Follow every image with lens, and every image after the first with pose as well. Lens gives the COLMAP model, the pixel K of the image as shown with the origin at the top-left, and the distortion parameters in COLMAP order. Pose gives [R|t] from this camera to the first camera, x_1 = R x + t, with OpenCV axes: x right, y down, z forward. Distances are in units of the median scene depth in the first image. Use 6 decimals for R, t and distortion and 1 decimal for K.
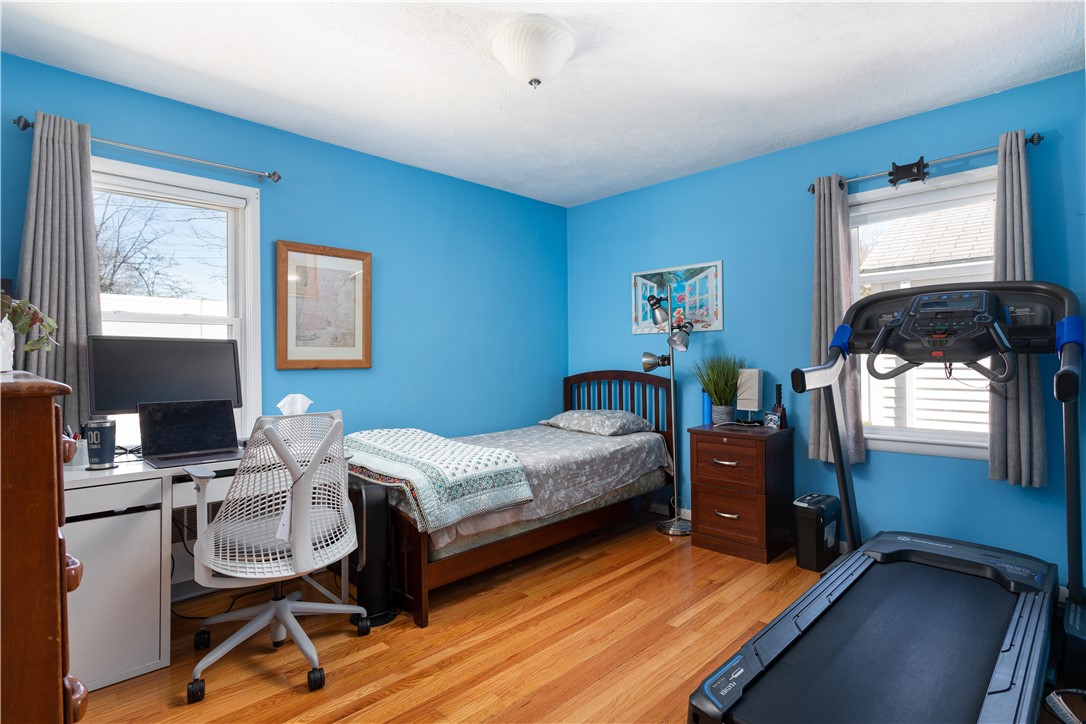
lens RADIAL K [[546.4, 0, 541.9], [0, 546.4, 359.0], [0, 0, 1]] dist [-0.000804, 0.002193]
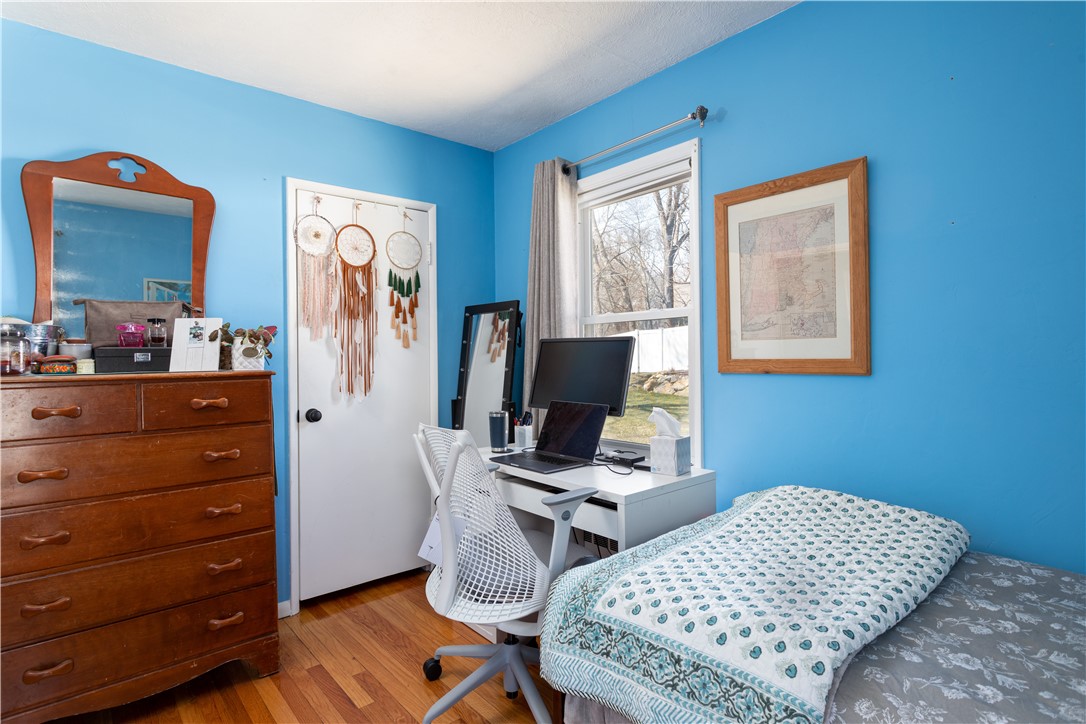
lens RADIAL K [[546.4, 0, 541.8], [0, 546.4, 362.2], [0, 0, 1]] dist [-0.000804, 0.002193]
pose [[-0.057191, 0.011880, -0.998293, 0.259239], [0.014948, 0.999827, 0.011042, -0.005815], [0.998251, -0.014291, -0.057359, 0.782233]]
